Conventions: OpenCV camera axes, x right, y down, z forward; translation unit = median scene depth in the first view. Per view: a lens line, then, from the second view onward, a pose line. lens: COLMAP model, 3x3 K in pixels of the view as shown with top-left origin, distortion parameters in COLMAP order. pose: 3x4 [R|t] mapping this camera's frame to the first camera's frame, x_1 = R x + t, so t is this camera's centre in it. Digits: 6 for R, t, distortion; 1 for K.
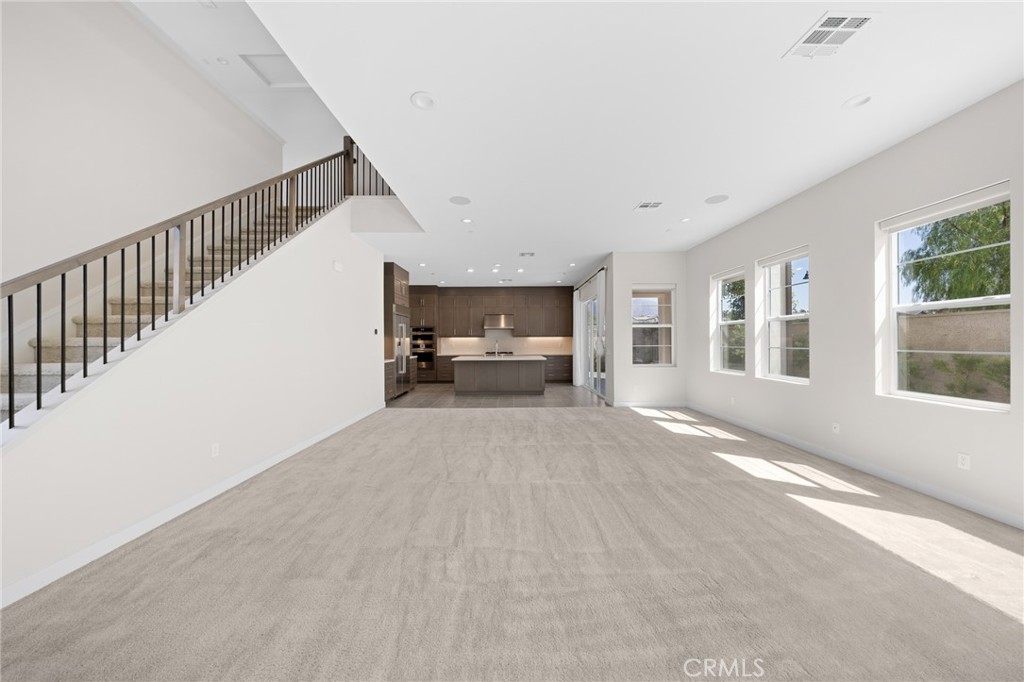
lens RADIAL K [[342.1, 0, 510.7], [0, 342.1, 339.2], [0, 0, 1]] dist [-0.002672, -0.000331]
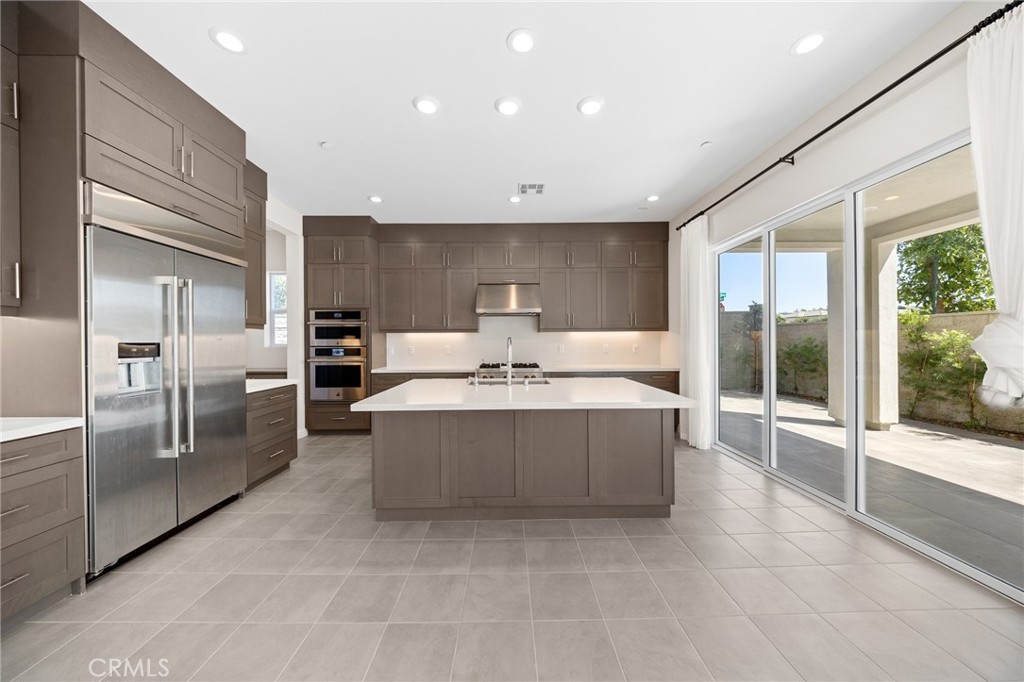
lens RADIAL K [[342.1, 0, 510.7], [0, 342.1, 339.2], [0, 0, 1]] dist [-0.002672, -0.000331]
pose [[0.999947, -0.000854, 0.010253, -0.051607], [0.000856, 1.000000, -0.000230, 0.006083], [-0.010253, 0.000239, 0.999947, 0.768521]]
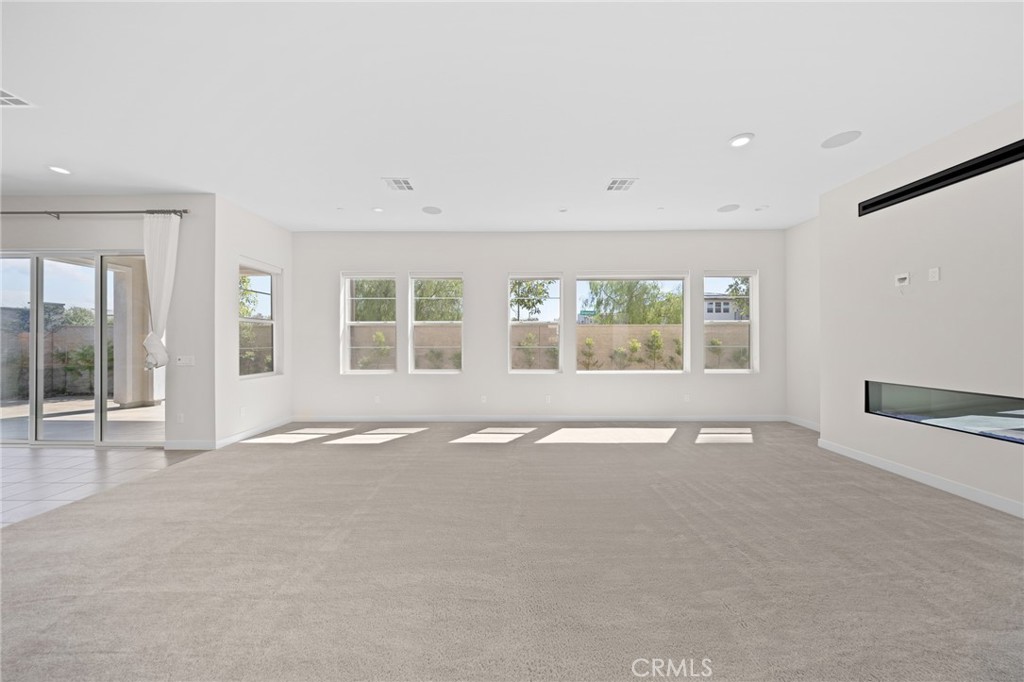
lens RADIAL K [[337.3, 0, 505.4], [0, 337.3, 340.4], [0, 0, 1]] dist [-0.001795, -0.000158]
pose [[0.010375, 0.006778, 0.999923, -0.259394], [-0.004351, 0.999968, -0.006733, 0.004809], [-0.999937, -0.004281, 0.010404, 0.426991]]
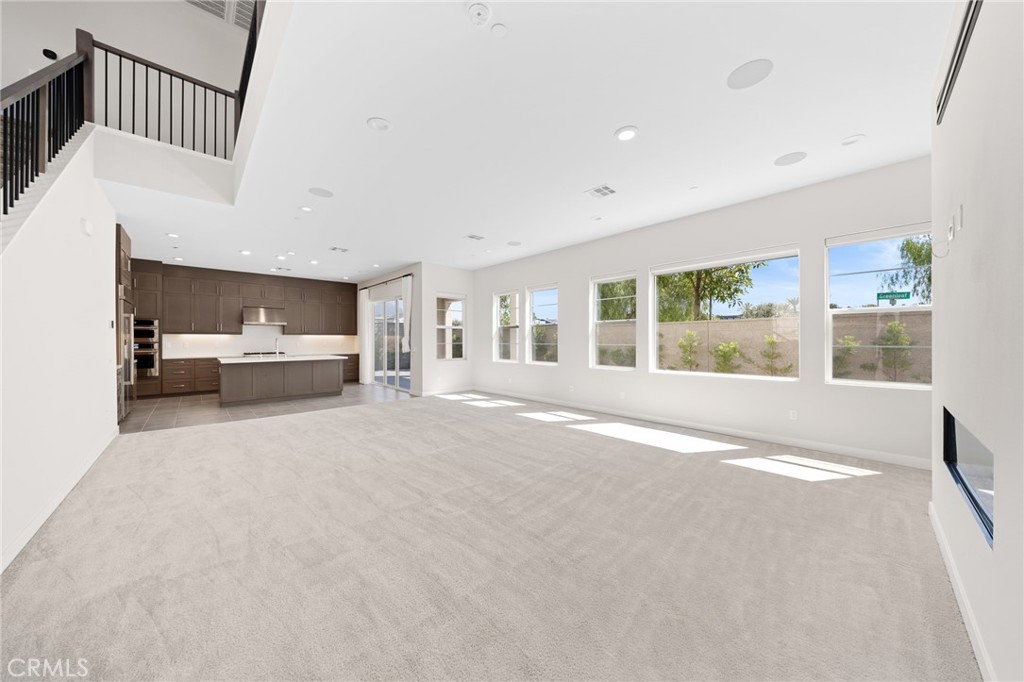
lens RADIAL K [[342.1, 0, 510.7], [0, 342.1, 339.2], [0, 0, 1]] dist [-0.002672, -0.000331]
pose [[0.733450, 0.004441, 0.679728, -0.231530], [-0.005491, 0.999985, -0.000608, 0.003417], [-0.679721, -0.003287, 0.733464, -0.040259]]
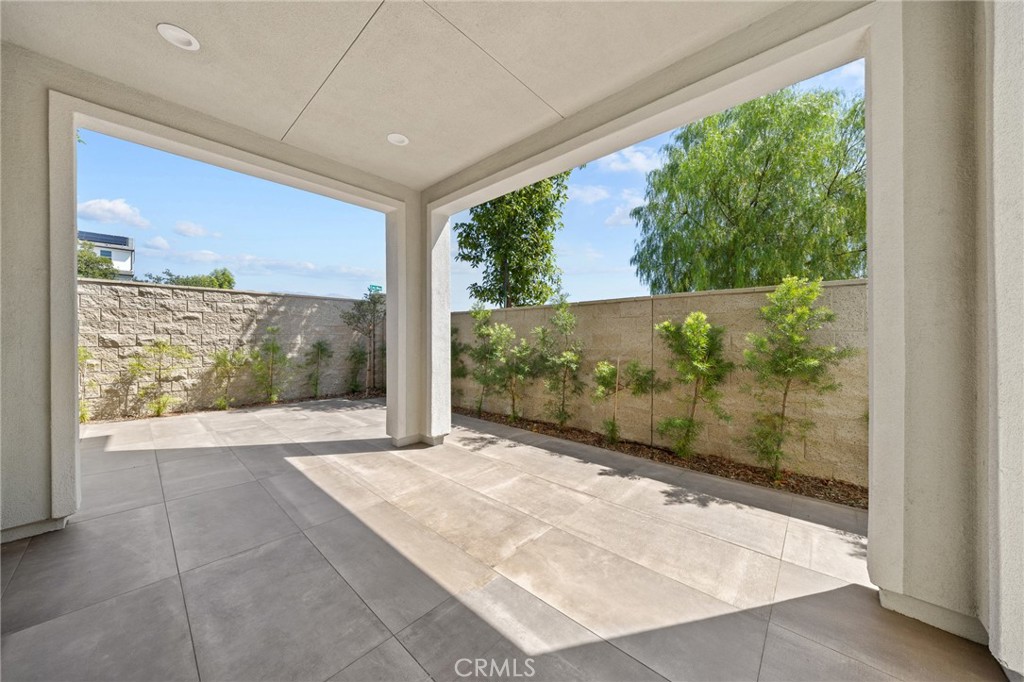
lens RADIAL K [[337.3, 0, 505.4], [0, 337.3, 340.4], [0, 0, 1]] dist [-0.001795, -0.000158]
pose [[0.685506, -0.001331, 0.728066, 0.385582], [-0.008512, 0.999915, 0.009842, 0.014106], [-0.728017, -0.012944, 0.685437, 0.992550]]
